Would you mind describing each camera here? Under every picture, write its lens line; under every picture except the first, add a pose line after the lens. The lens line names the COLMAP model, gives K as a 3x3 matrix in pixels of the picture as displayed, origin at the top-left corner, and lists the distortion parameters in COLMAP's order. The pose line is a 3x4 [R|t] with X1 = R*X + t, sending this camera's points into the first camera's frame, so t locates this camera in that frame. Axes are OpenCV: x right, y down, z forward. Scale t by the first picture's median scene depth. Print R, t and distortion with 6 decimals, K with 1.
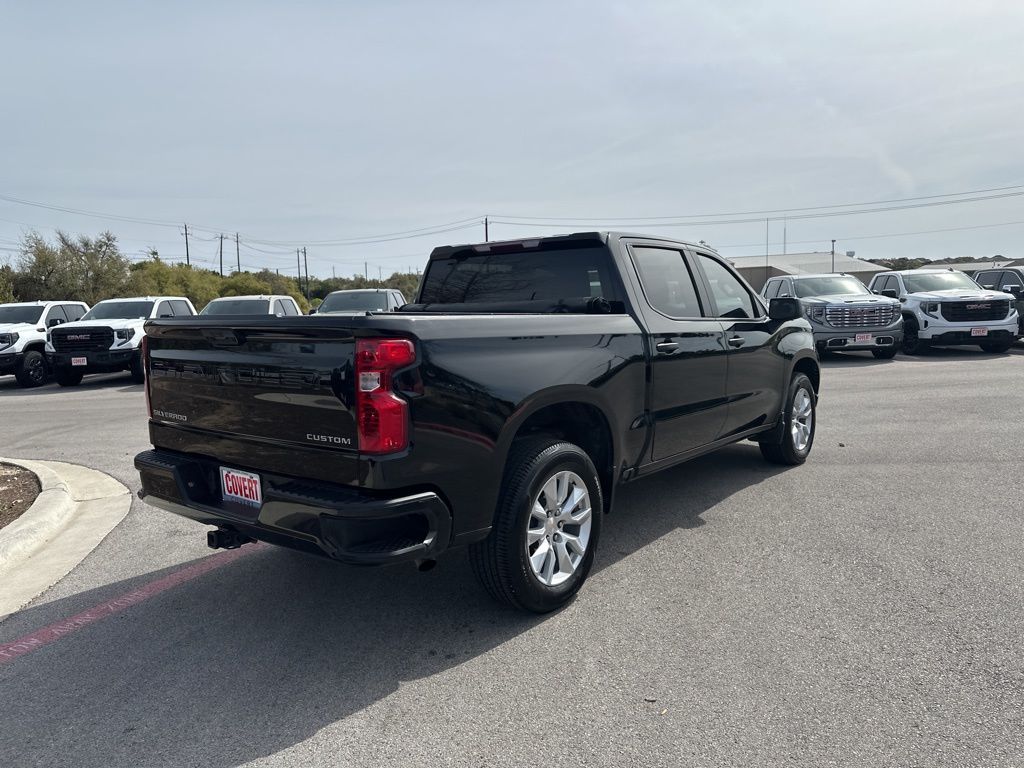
lens RADIAL K [[710.5, 0, 512.0], [0, 710.5, 384.0], [0, 0, 1]] dist [0.103990, -0.146575]
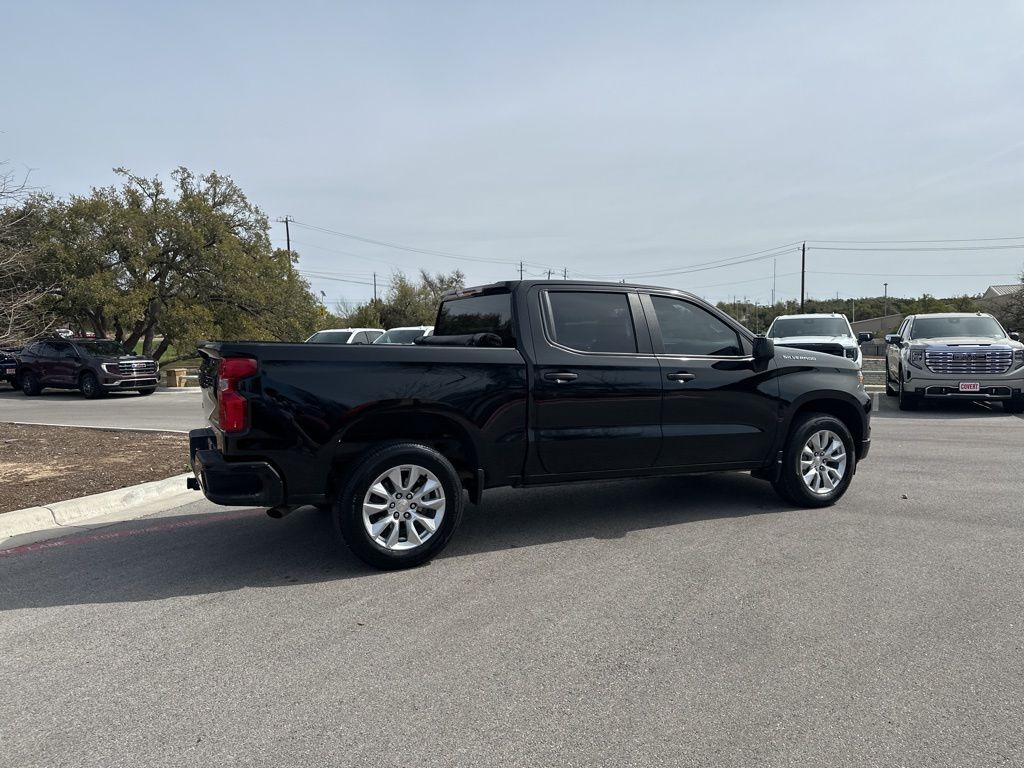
lens RADIAL K [[710.5, 0, 512.0], [0, 710.5, 384.0], [0, 0, 1]] dist [0.103990, -0.146575]
pose [[0.906886, 0.051926, -0.418166, 0.397552], [-0.070170, 0.997132, -0.028360, -0.000866], [0.415494, 0.055062, 0.907928, -0.063684]]
